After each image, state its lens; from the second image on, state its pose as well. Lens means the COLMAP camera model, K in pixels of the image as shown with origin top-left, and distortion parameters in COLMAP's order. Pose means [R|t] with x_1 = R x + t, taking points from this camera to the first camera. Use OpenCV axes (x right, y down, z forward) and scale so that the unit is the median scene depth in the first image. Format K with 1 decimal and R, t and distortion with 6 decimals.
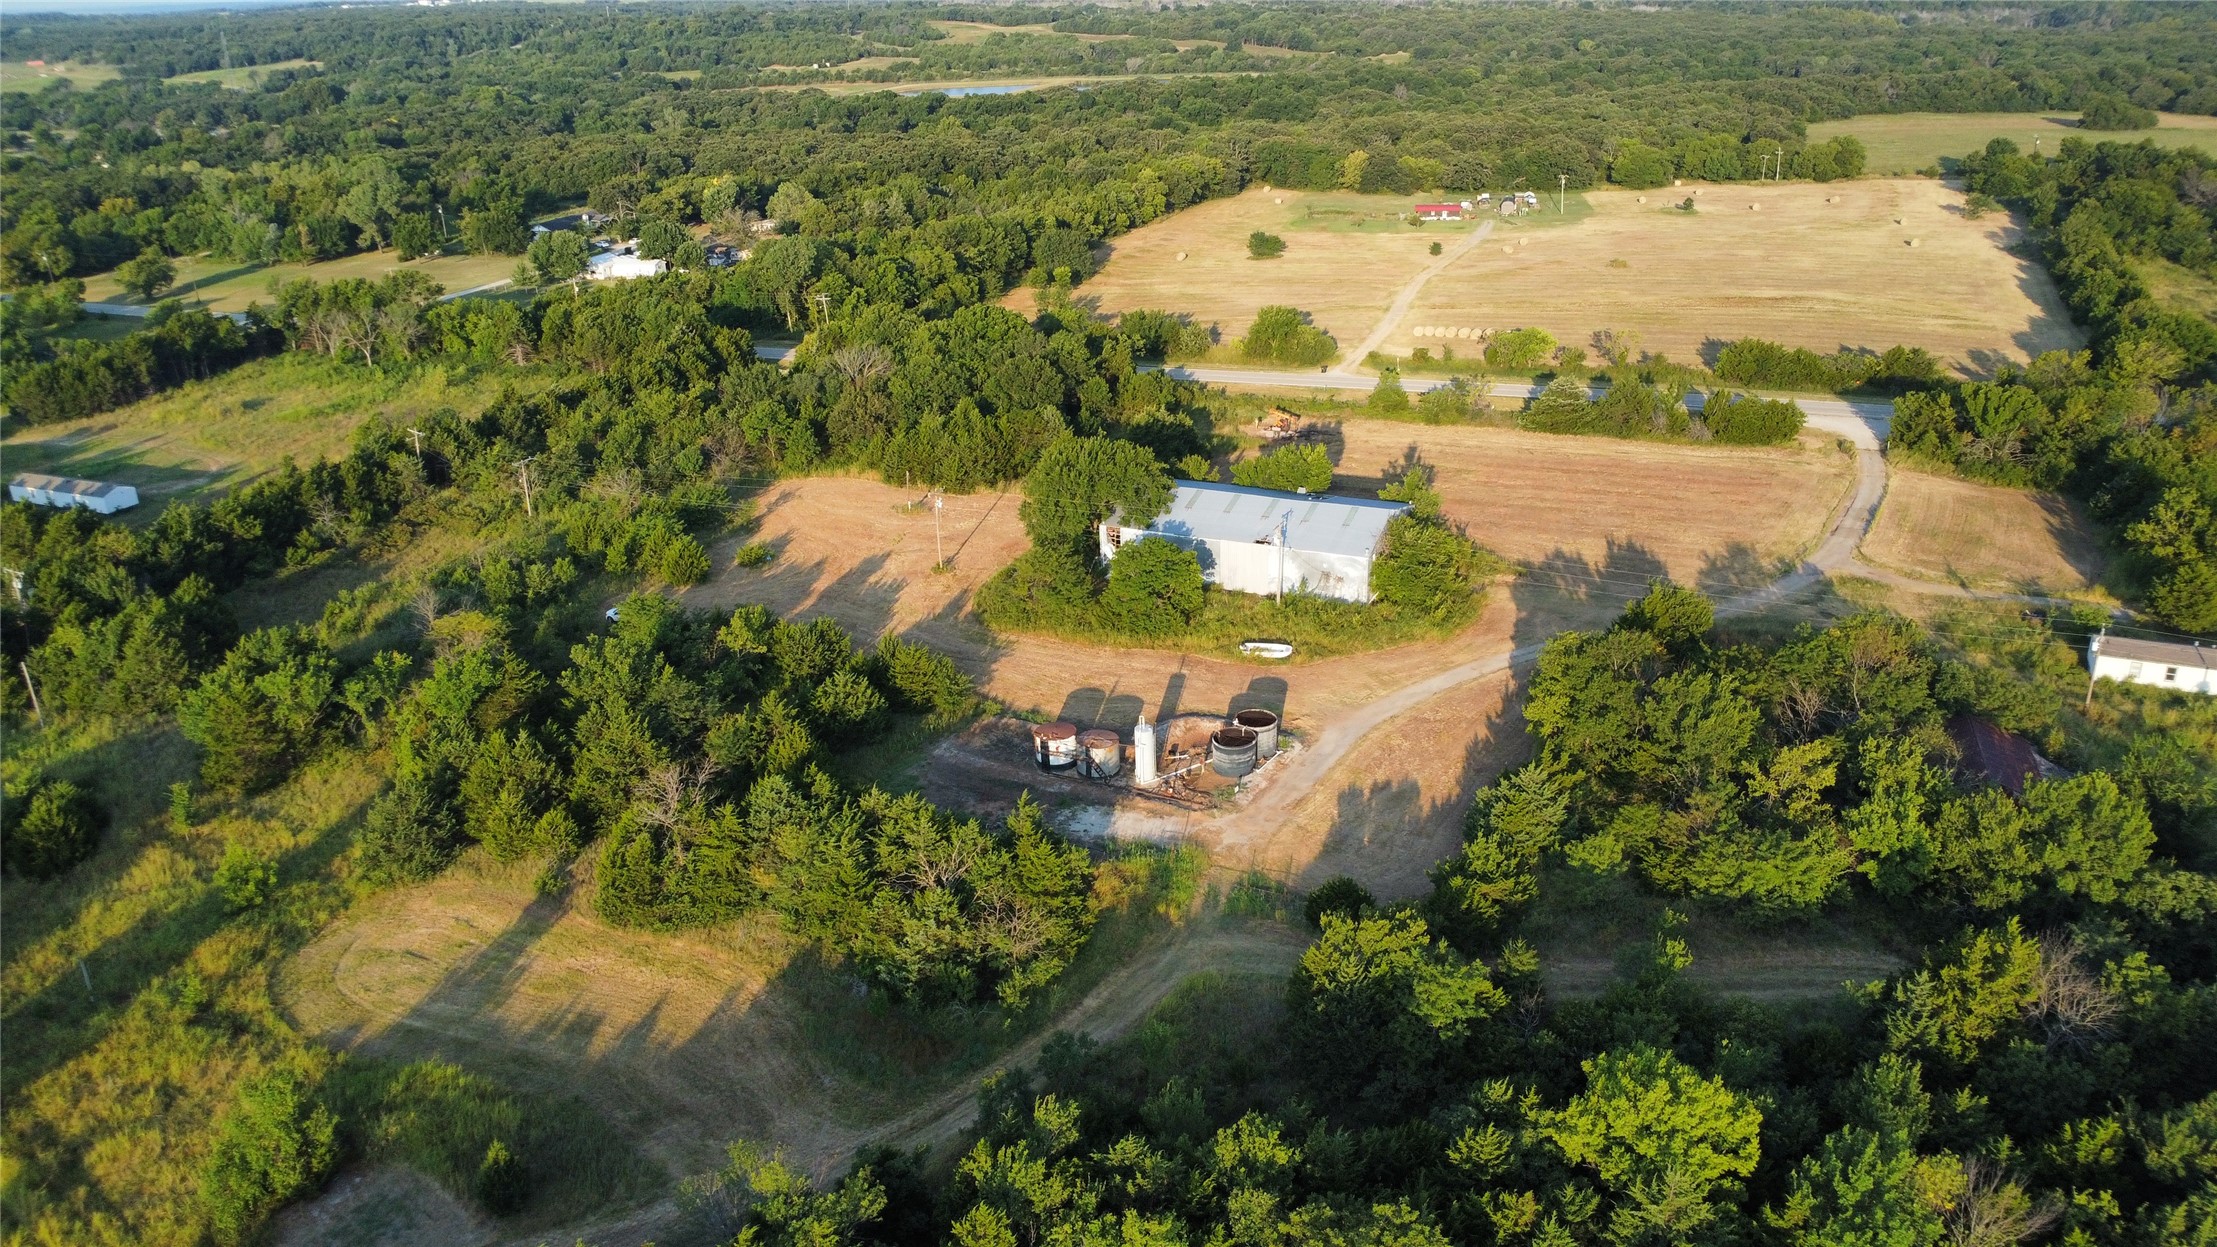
lens RADIAL K [[1623.5, 0, 1107.5], [0, 1623.5, 621.4], [0, 0, 1]] dist [-0.028039, -0.005858]
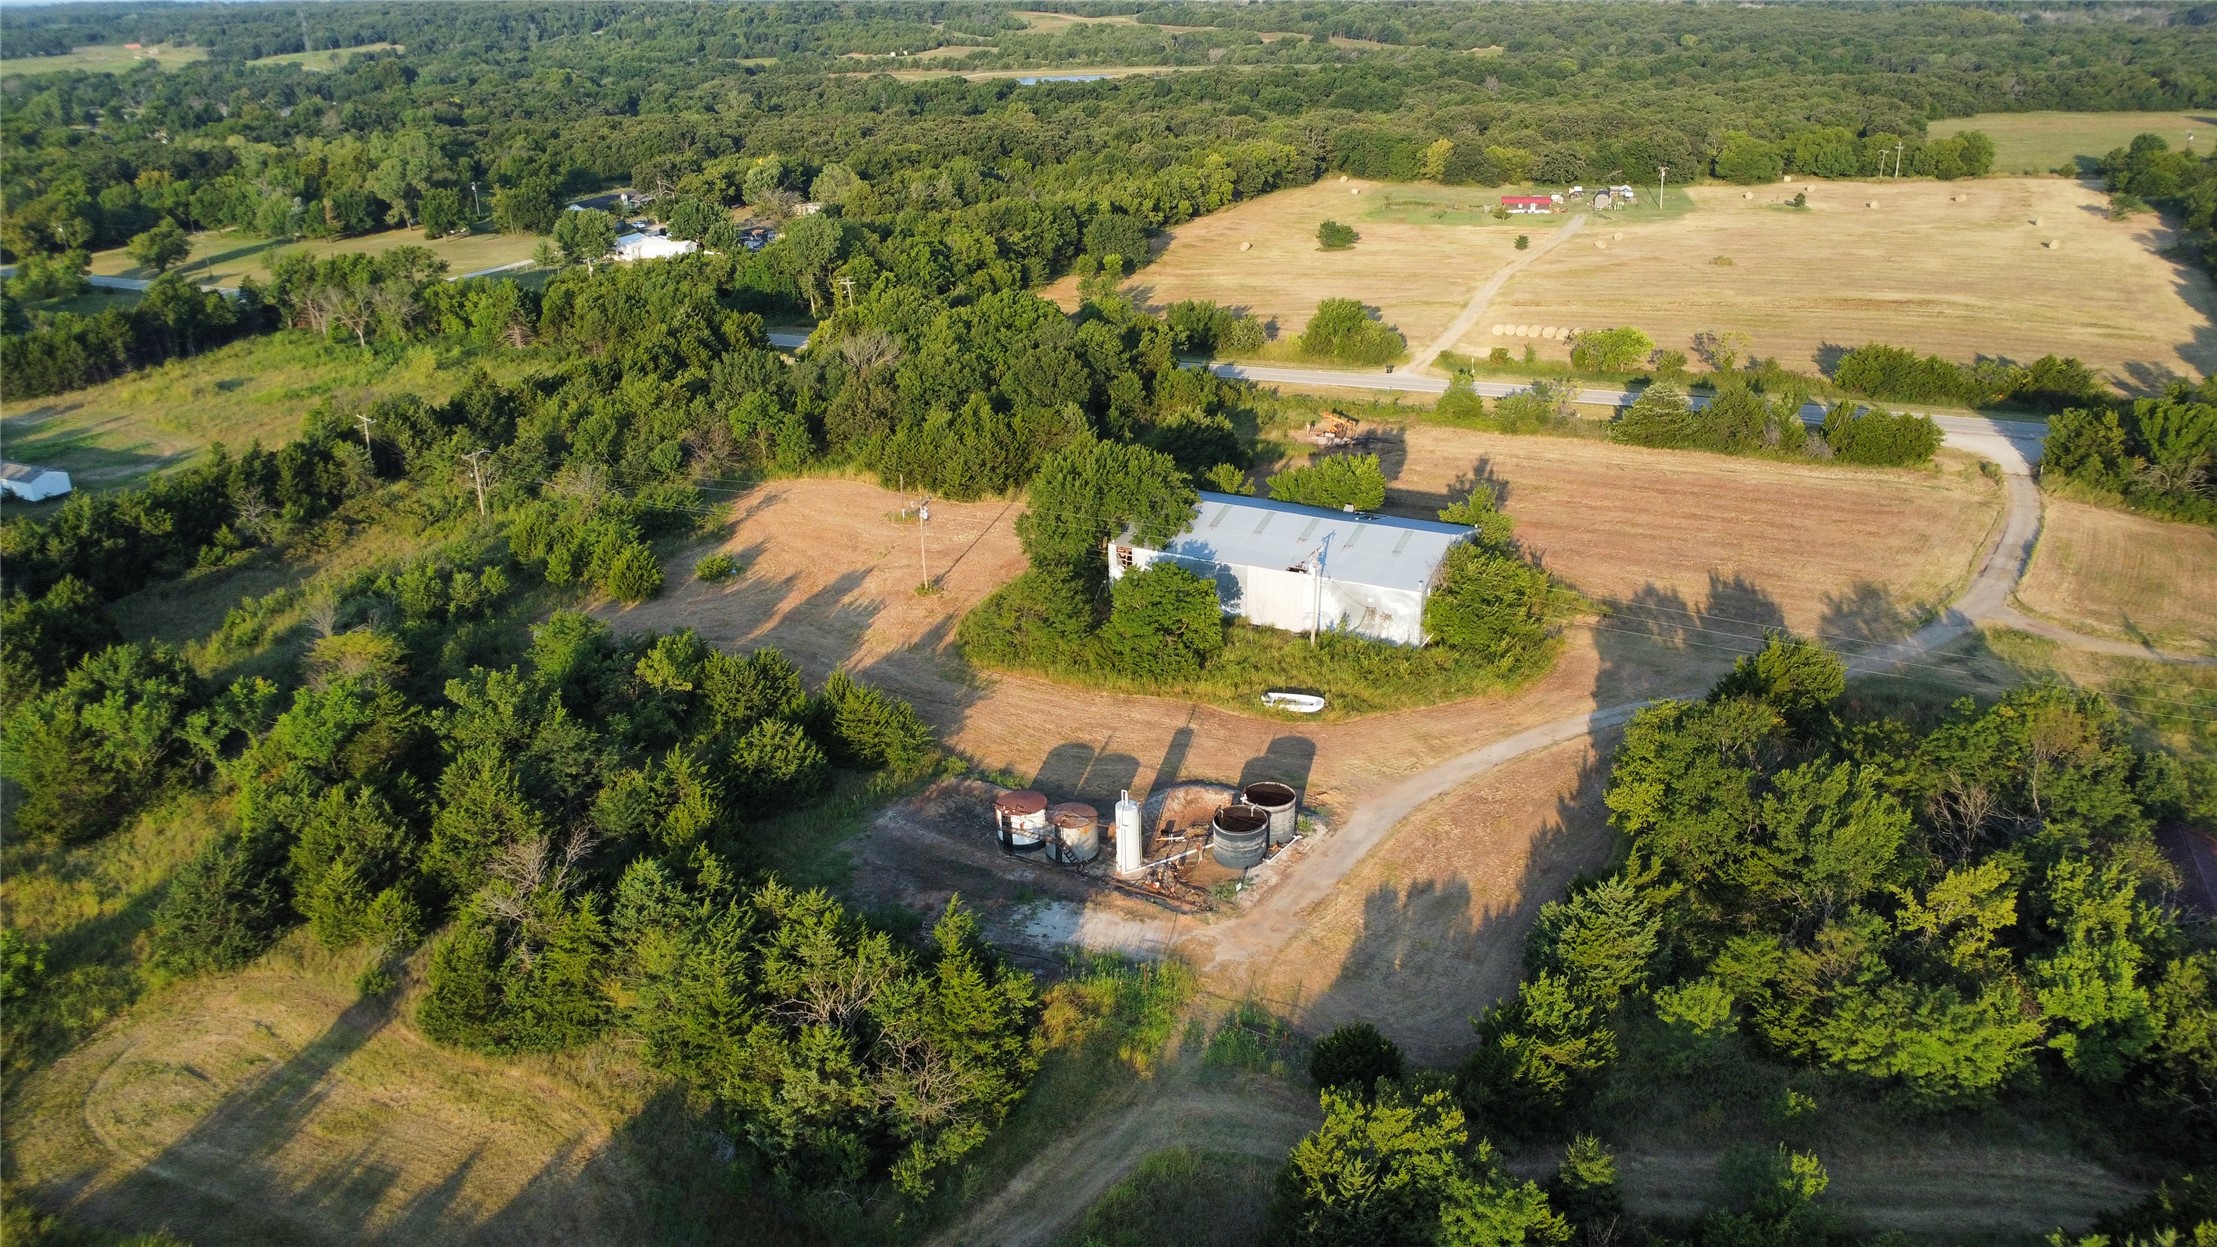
lens RADIAL K [[1623.5, 0, 1107.5], [0, 1623.5, 621.4], [0, 0, 1]] dist [-0.028039, -0.005858]
pose [[0.998494, 0.026787, -0.047876, 0.036508], [-0.026766, 0.999641, 0.001091, -0.019507], [0.047888, 0.000192, 0.998853, 0.145697]]
